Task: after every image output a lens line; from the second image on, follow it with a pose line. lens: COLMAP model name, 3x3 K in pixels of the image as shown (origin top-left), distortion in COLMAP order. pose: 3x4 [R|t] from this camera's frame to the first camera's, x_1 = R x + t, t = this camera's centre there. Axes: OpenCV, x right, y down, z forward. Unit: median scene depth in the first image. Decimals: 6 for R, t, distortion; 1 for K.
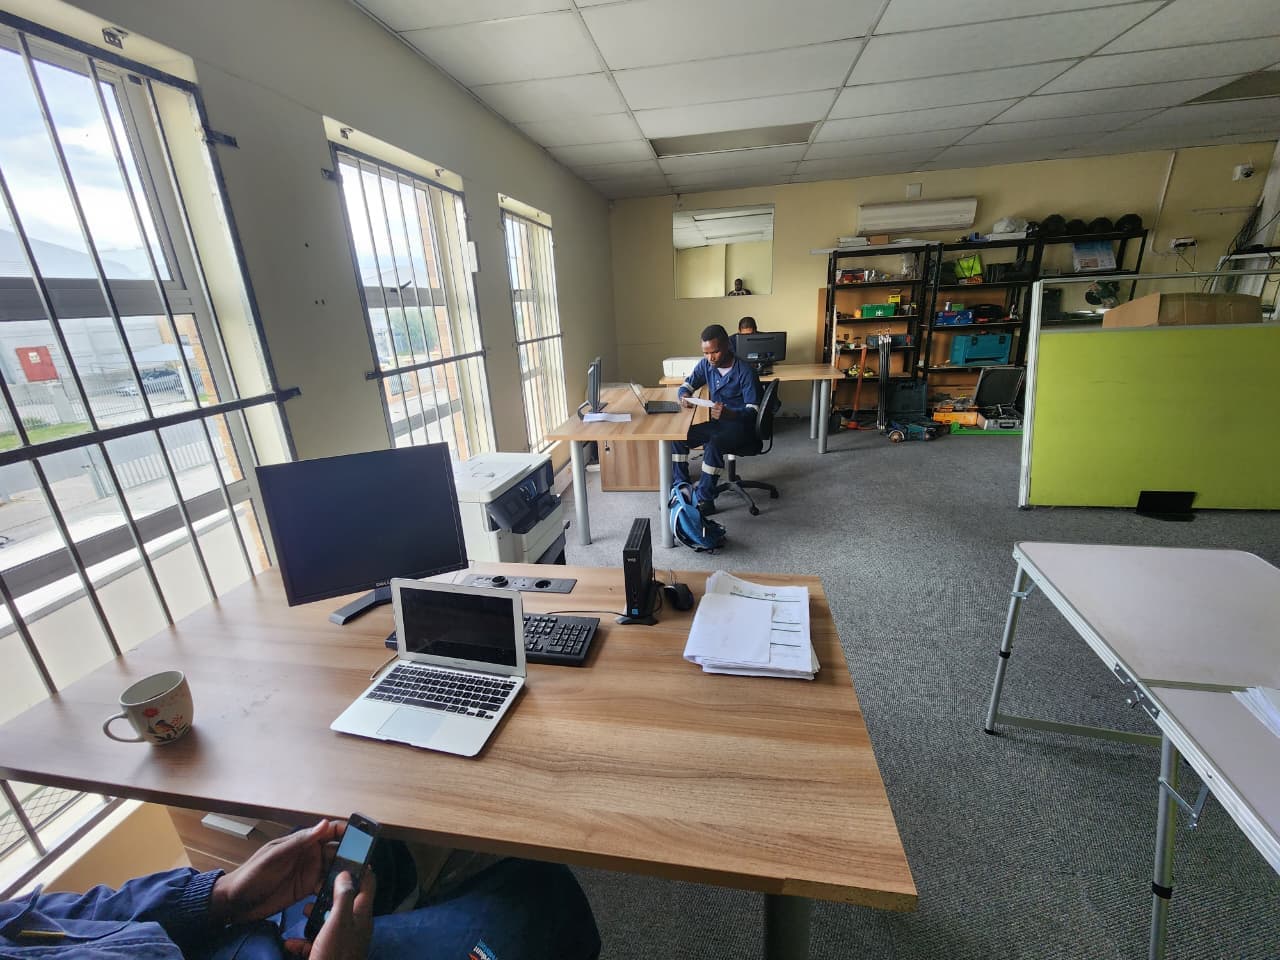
lens RADIAL K [[522.2, 0, 636.9], [0, 522.2, 475.1], [0, 0, 1]] dist [0.002784, 0.000430]
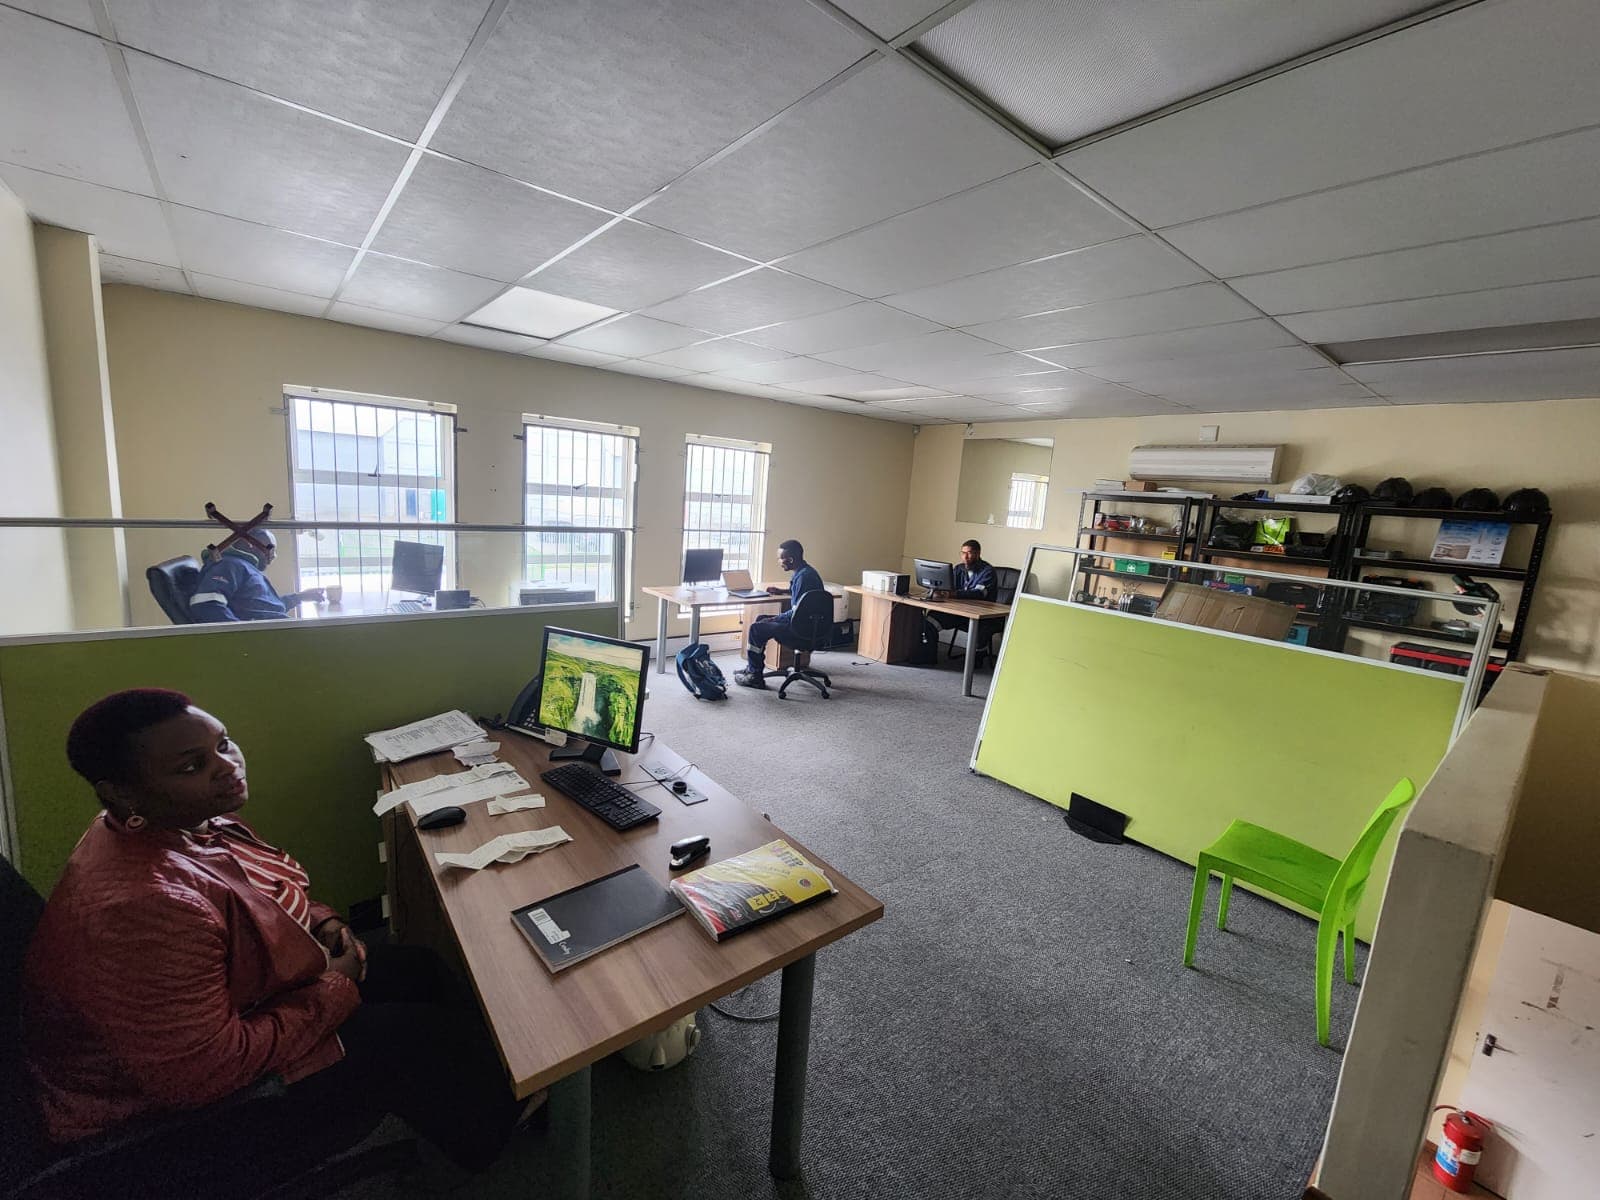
lens RADIAL K [[652.7, 0, 802.8], [0, 652.7, 599.0], [0, 0, 1]] dist [0.002784, 0.000430]
pose [[0.753576, 0.208532, -0.623408, 0.776764], [-0.308668, 0.949550, -0.055491, -0.047623], [0.580386, 0.234243, 0.779925, -0.109528]]
